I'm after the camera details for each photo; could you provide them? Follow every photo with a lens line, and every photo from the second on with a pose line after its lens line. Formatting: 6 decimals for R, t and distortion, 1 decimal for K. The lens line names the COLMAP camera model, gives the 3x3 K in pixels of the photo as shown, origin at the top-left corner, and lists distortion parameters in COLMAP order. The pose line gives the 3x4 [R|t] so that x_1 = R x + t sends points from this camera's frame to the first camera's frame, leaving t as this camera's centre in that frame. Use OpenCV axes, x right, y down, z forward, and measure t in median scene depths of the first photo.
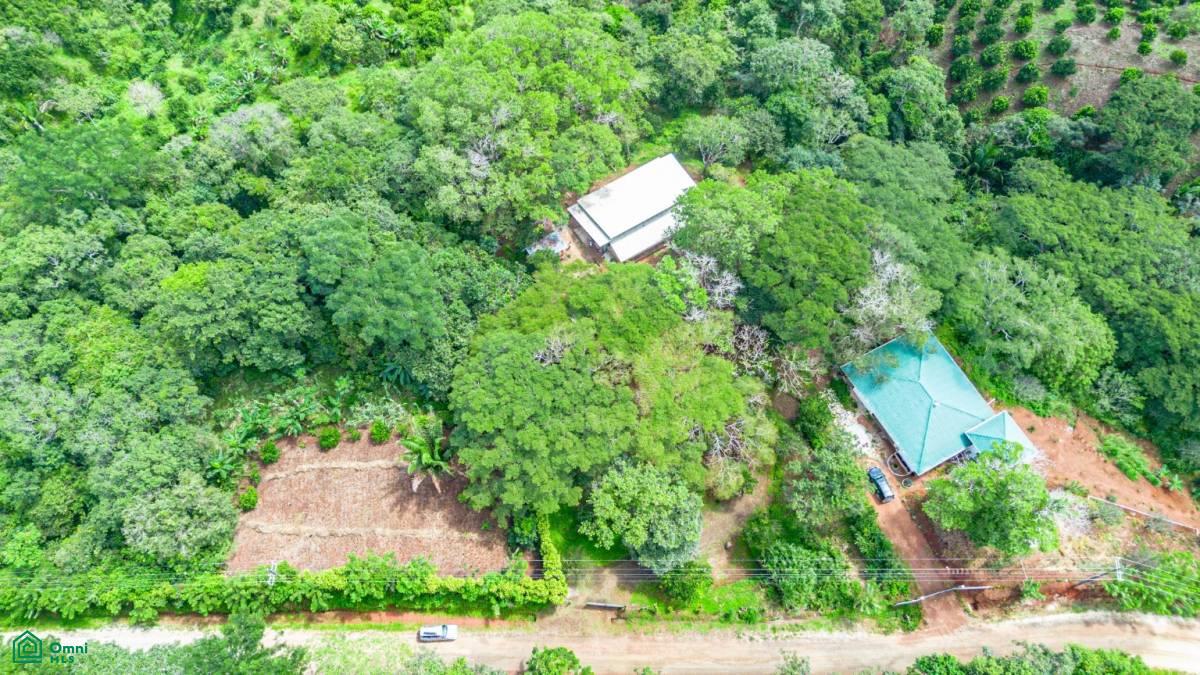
lens RADIAL K [[846.3, 0, 600.7], [0, 846.3, 332.8], [0, 0, 1]] dist [0.065899, -0.061470]
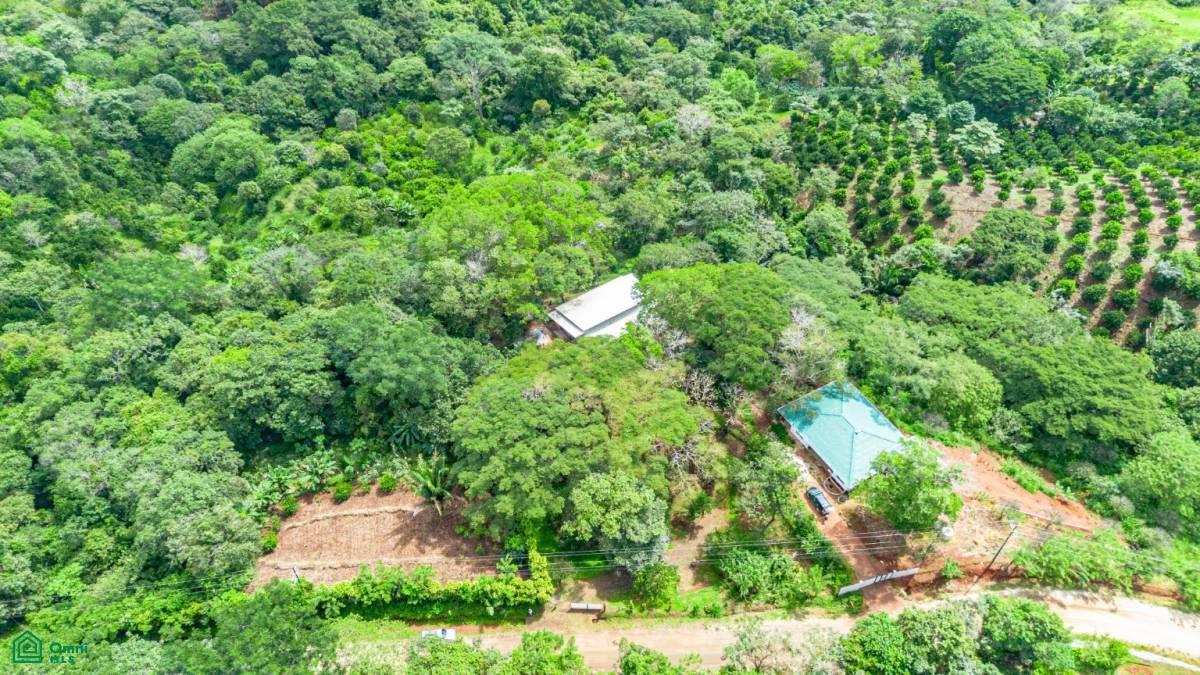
lens RADIAL K [[846.3, 0, 601.2], [0, 846.3, 331.8], [0, 0, 1]] dist [0.065899, -0.061470]
pose [[0.999154, -0.029384, 0.028786, 0.002148], [0.036570, 0.954932, -0.294564, 0.274952], [-0.018833, 0.295368, 0.955198, -0.168765]]
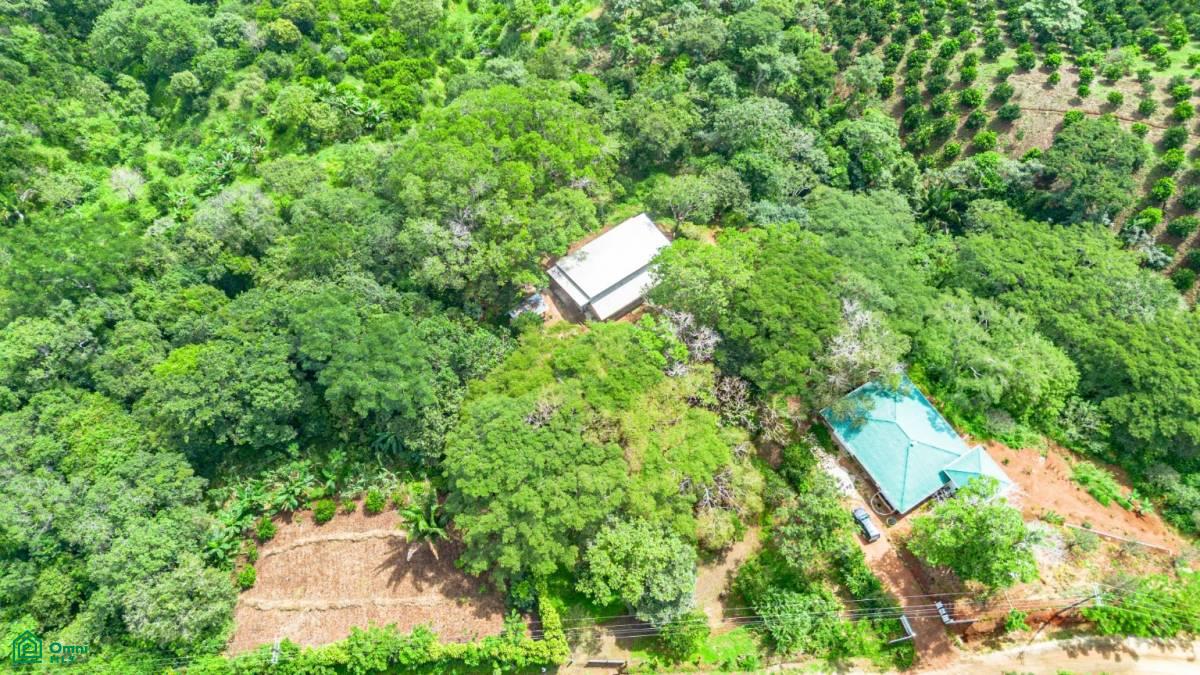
lens RADIAL K [[846.3, 0, 600.9], [0, 846.3, 333.4], [0, 0, 1]] dist [0.065899, -0.061470]
pose [[0.998127, -0.054643, 0.027496, -0.007137], [0.056000, 0.997115, -0.051250, -0.016877], [-0.024617, 0.052694, 0.998307, -0.032561]]
